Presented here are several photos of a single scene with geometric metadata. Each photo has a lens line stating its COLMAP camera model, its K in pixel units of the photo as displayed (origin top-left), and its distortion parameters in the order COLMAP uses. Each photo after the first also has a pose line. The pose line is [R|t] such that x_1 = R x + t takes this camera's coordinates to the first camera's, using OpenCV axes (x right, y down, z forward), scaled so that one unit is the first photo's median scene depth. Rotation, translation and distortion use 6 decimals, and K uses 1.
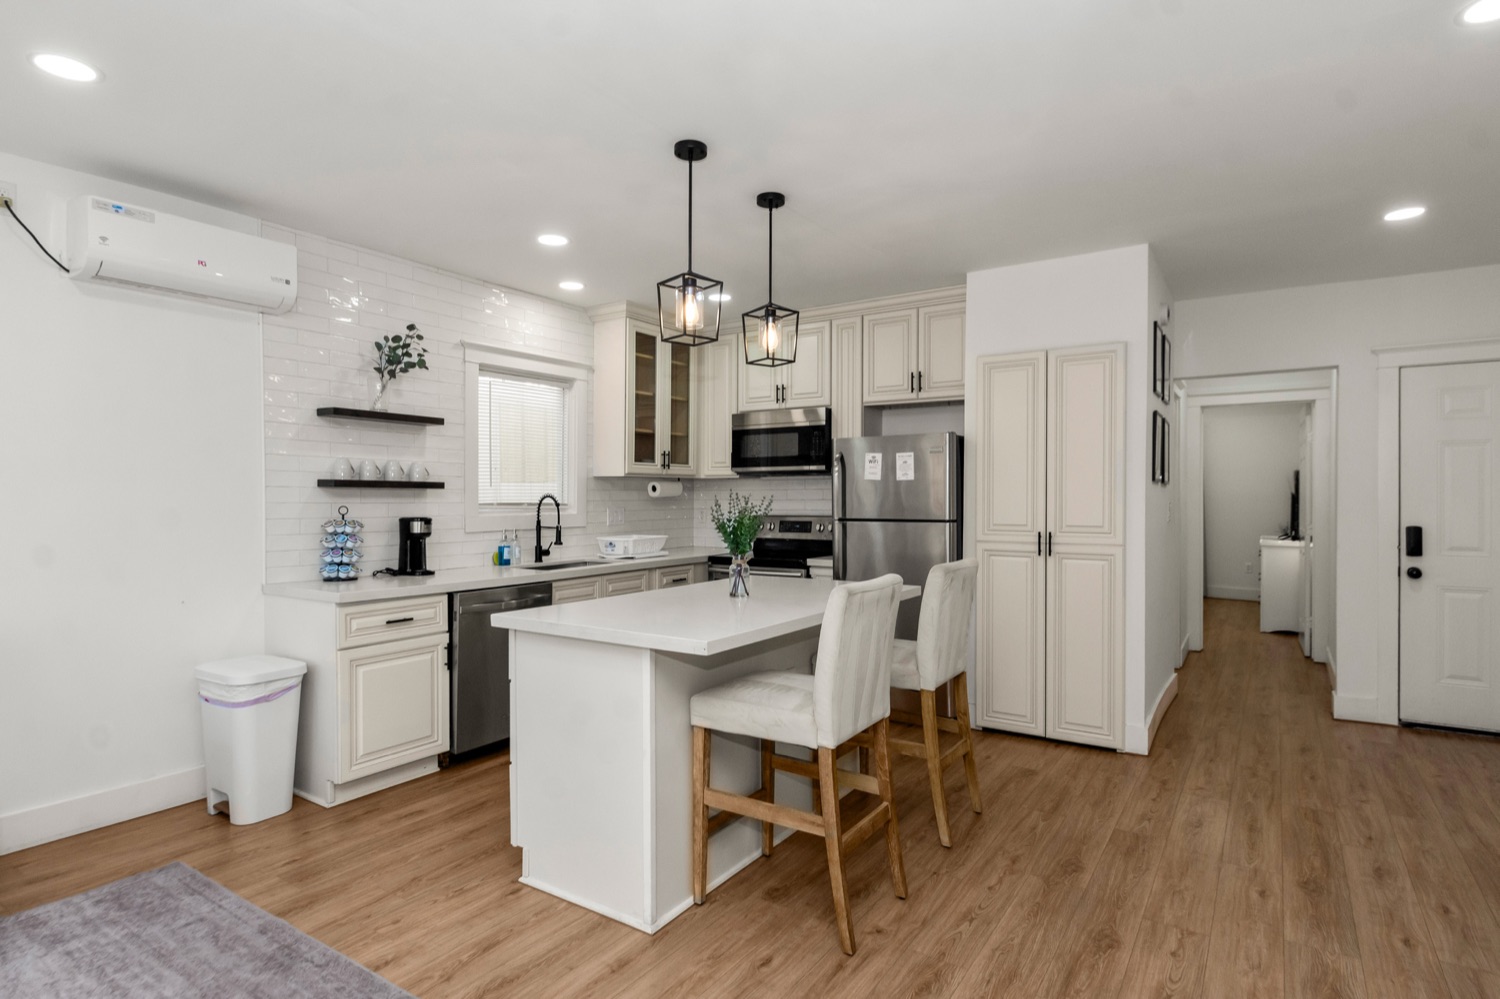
lens RADIAL K [[779.5, 0, 744.1], [0, 779.5, 504.0], [0, 0, 1]] dist [0.004539, -0.003937]
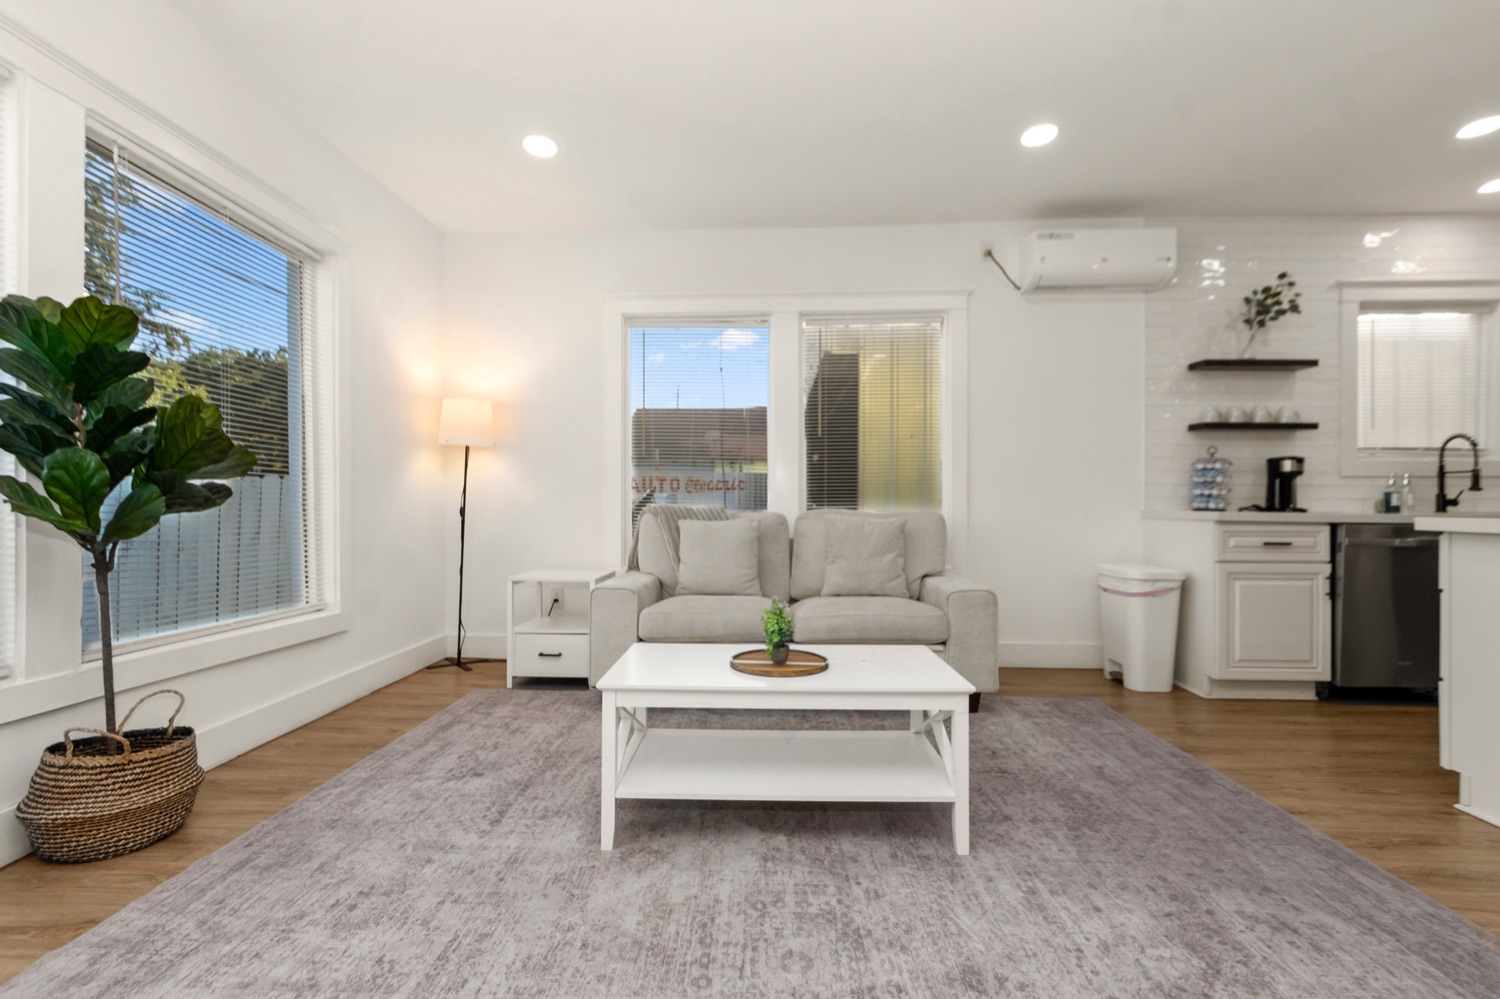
lens RADIAL K [[671.7, 0, 746.9], [0, 671.7, 499.5], [0, 0, 1]] dist [0.008147, -0.003412]
pose [[0.528570, 0.001102, -0.848889, -0.036119], [-0.012629, 0.999899, -0.006565, 0.090231], [0.848796, 0.014191, 0.528530, -0.089488]]
